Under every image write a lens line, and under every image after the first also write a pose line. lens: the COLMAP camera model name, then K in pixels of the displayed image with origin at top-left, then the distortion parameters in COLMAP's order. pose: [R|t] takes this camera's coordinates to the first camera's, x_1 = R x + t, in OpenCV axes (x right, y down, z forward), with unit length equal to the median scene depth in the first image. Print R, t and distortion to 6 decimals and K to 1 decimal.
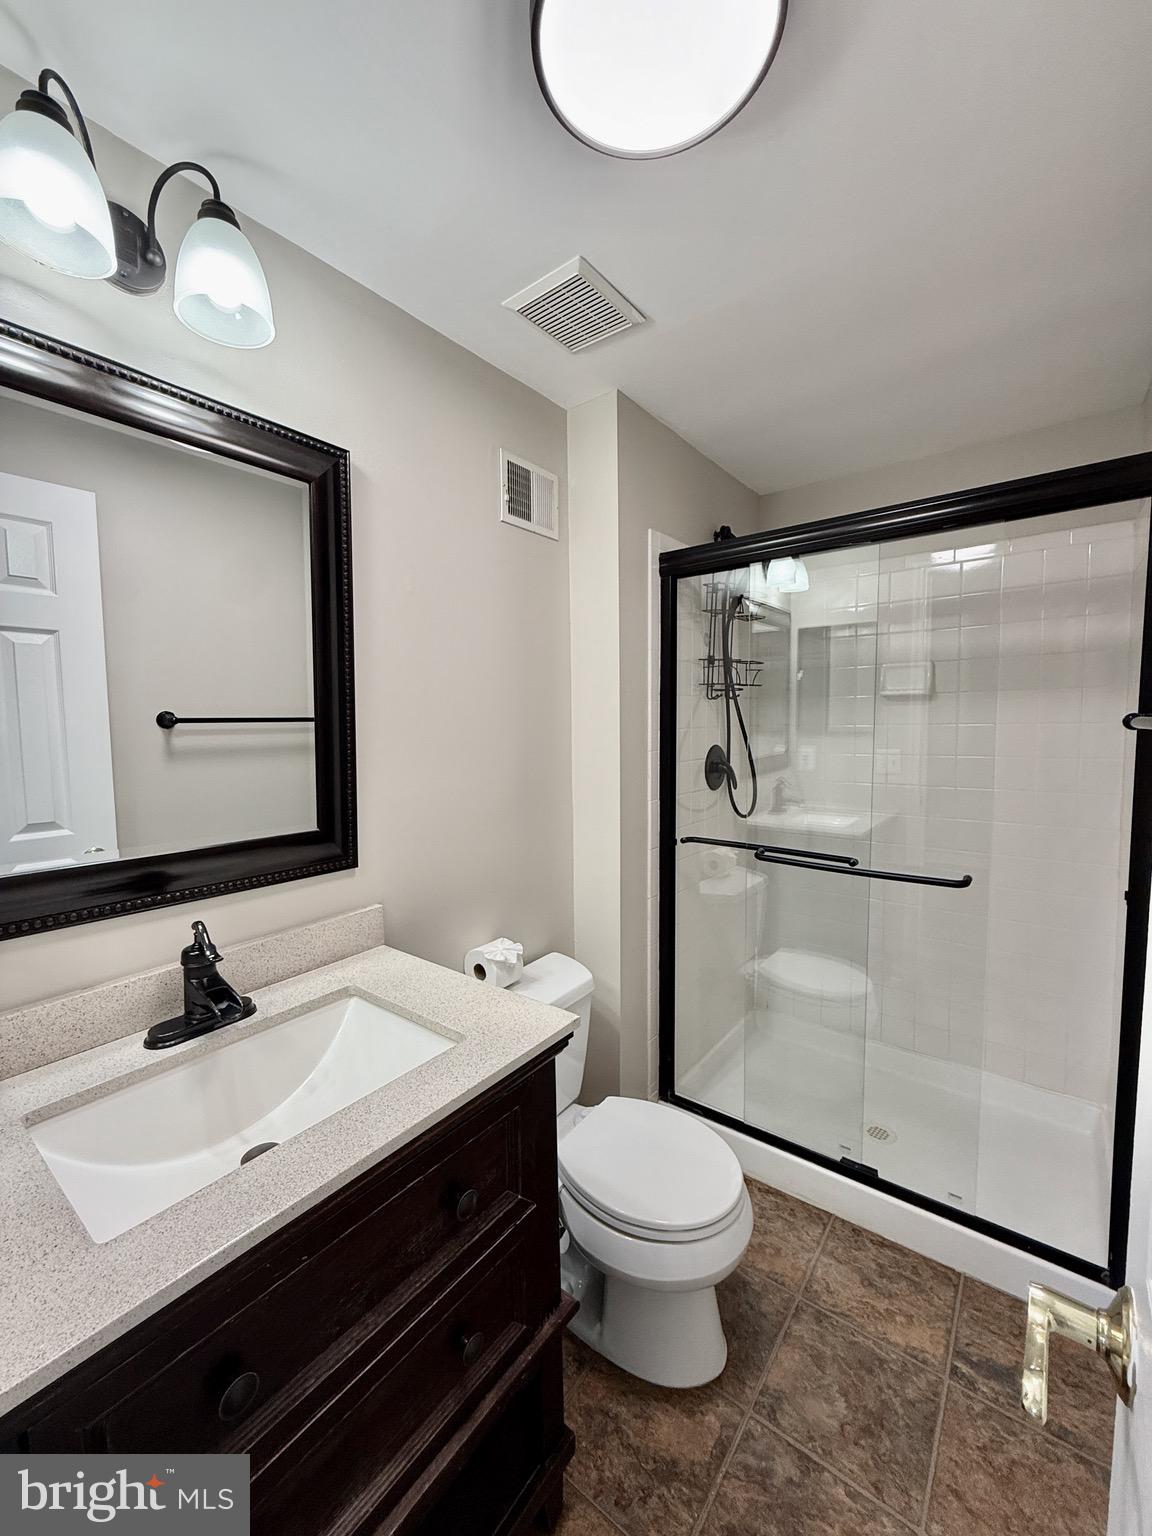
lens RADIAL K [[623.9, 0, 577.6], [0, 623.9, 764.3], [0, 0, 1]] dist [-0.001228, 0.000383]
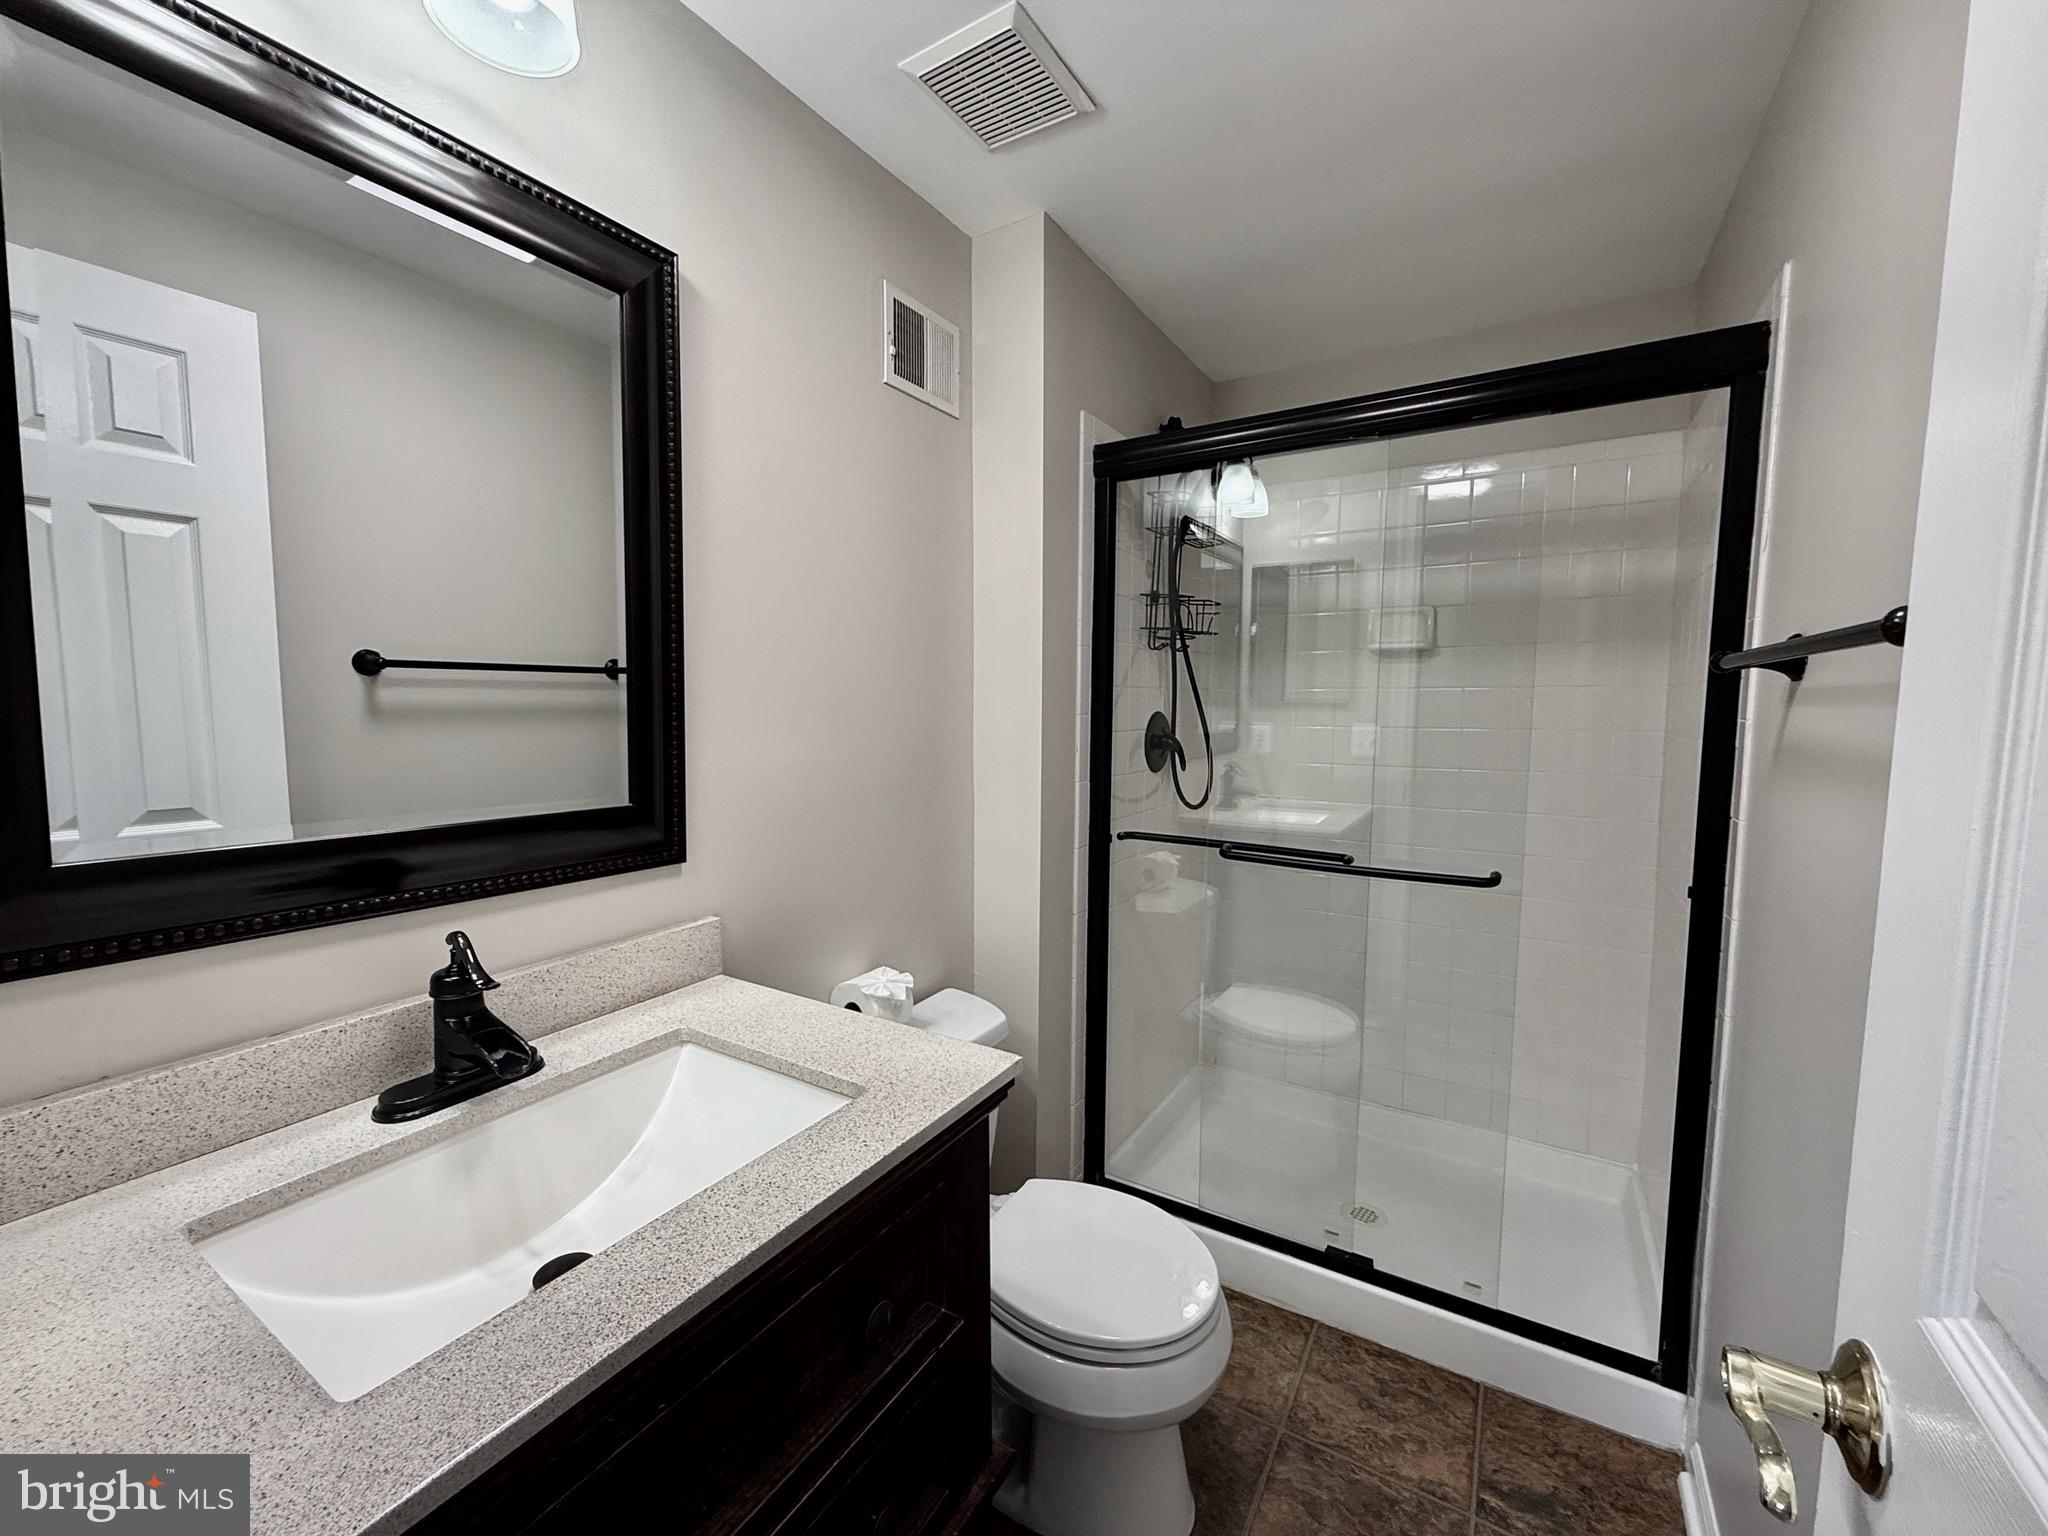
lens RADIAL K [[831.9, 0, 1018.9], [0, 831.9, 771.2], [0, 0, 1]] dist [-0.001228, 0.000383]
pose [[0.994229, 0.005526, 0.107135, -0.081011], [-0.006541, 0.999937, 0.009122, 0.051449], [-0.107078, -0.009770, 0.994203, 0.040516]]
